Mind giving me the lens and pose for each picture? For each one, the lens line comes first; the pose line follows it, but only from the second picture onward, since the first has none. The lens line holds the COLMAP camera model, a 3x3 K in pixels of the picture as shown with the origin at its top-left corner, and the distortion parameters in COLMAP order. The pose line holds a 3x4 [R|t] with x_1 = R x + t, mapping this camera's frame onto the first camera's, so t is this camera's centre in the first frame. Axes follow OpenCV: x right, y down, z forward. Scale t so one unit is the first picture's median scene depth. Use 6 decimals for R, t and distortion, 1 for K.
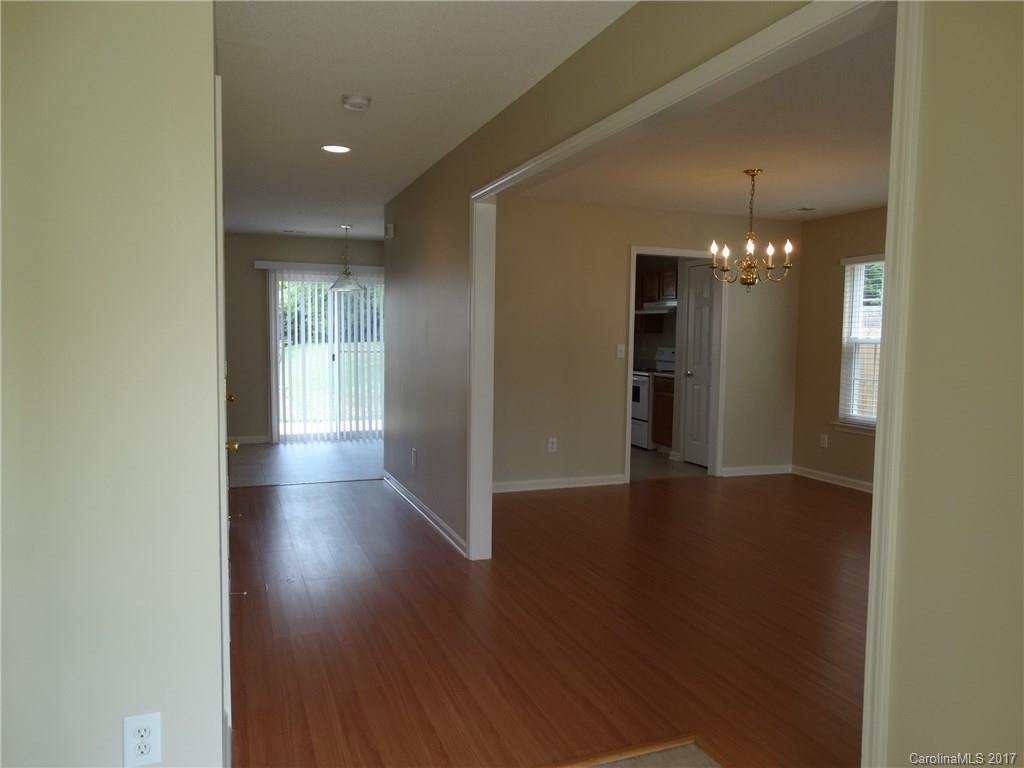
lens RADIAL K [[713.5, 0, 512.0], [0, 713.5, 384.0], [0, 0, 1]] dist [-0.061653, -0.000367]
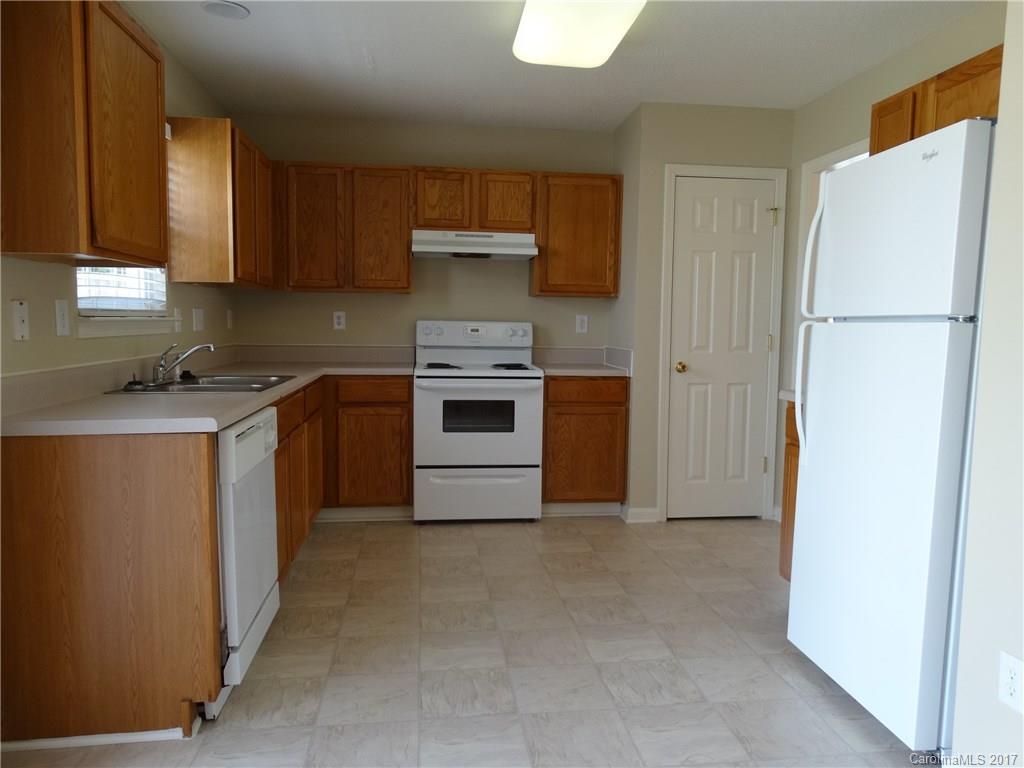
lens RADIAL K [[713.5, 0, 512.0], [0, 713.5, 384.0], [0, 0, 1]] dist [-0.061653, -0.000367]
pose [[0.255280, -0.091771, 0.962502, -0.302045], [0.056266, 0.995208, 0.079966, -0.047756], [-0.965229, 0.033742, 0.259221, 0.888815]]
